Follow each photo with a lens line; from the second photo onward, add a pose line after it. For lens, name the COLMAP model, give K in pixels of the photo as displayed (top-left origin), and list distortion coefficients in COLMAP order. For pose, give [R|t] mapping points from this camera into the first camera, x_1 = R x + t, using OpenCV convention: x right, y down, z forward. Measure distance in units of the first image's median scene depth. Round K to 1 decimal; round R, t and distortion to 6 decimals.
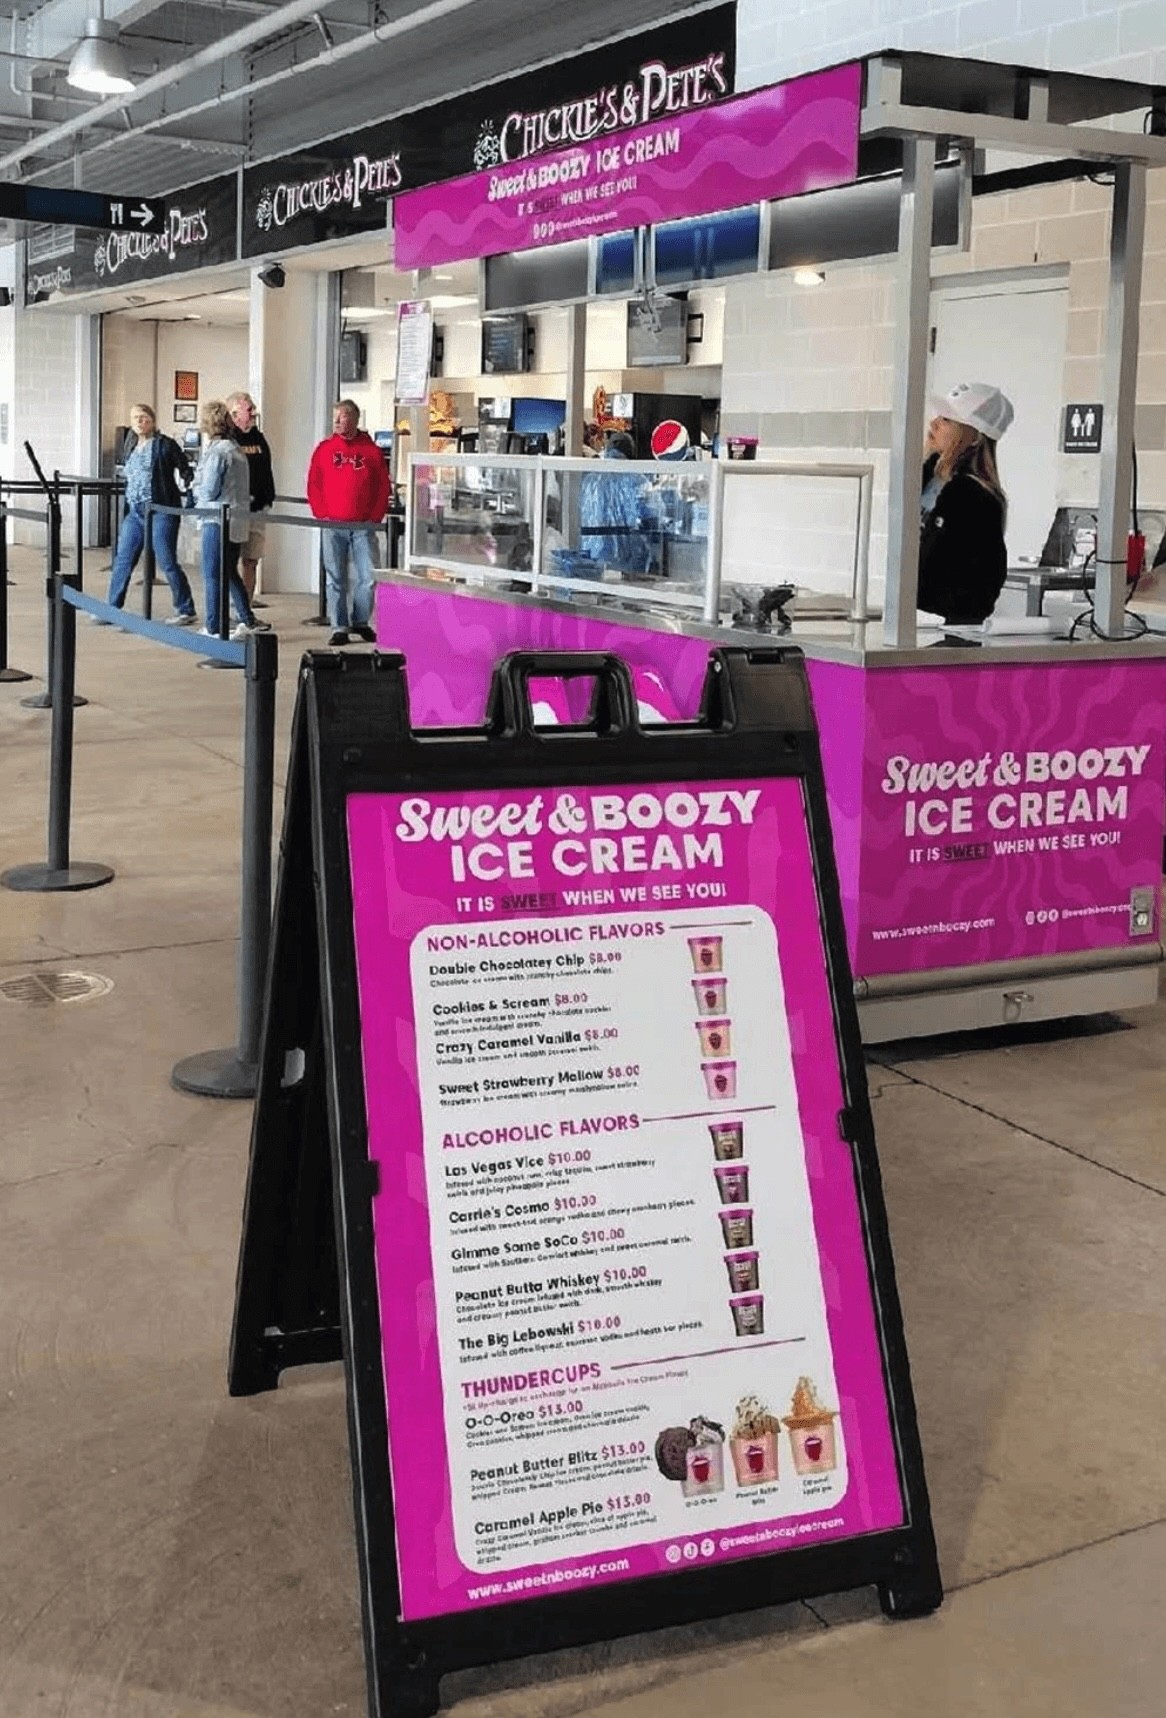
lens RADIAL K [[2387.2, 0, 583.0], [0, 2387.2, 859.0], [0, 0, 1]] dist [-0.157358, 0.102704]
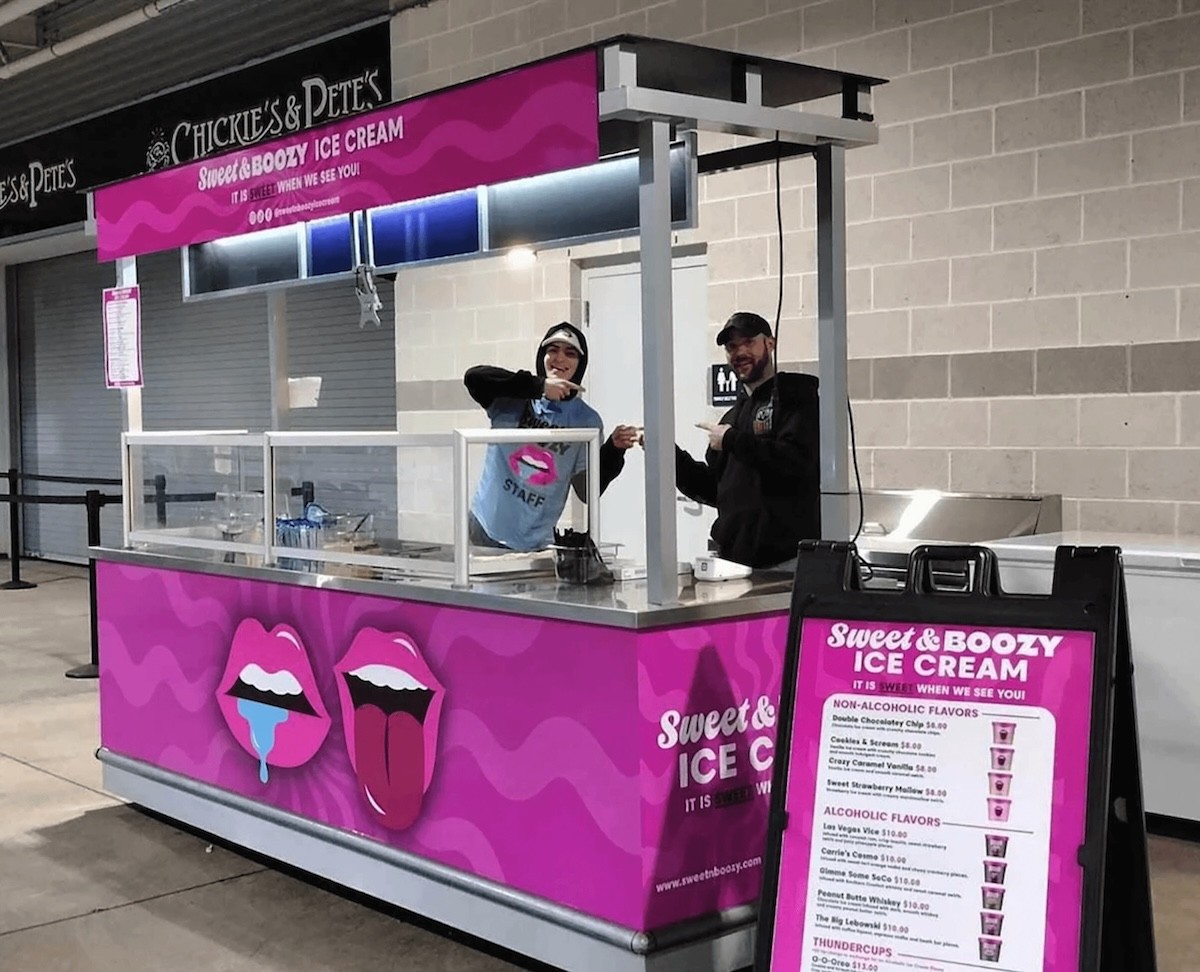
lens RADIAL K [[1660.1, 0, 600.0], [0, 1660.1, 486.0], [0, 0, 1]] dist [0.022581, -0.286560]
pose [[0.963037, -0.046046, 0.265403, -0.074168], [0.076177, 0.991616, -0.104376, -0.059765], [-0.258372, 0.120736, 0.958471, 0.272623]]
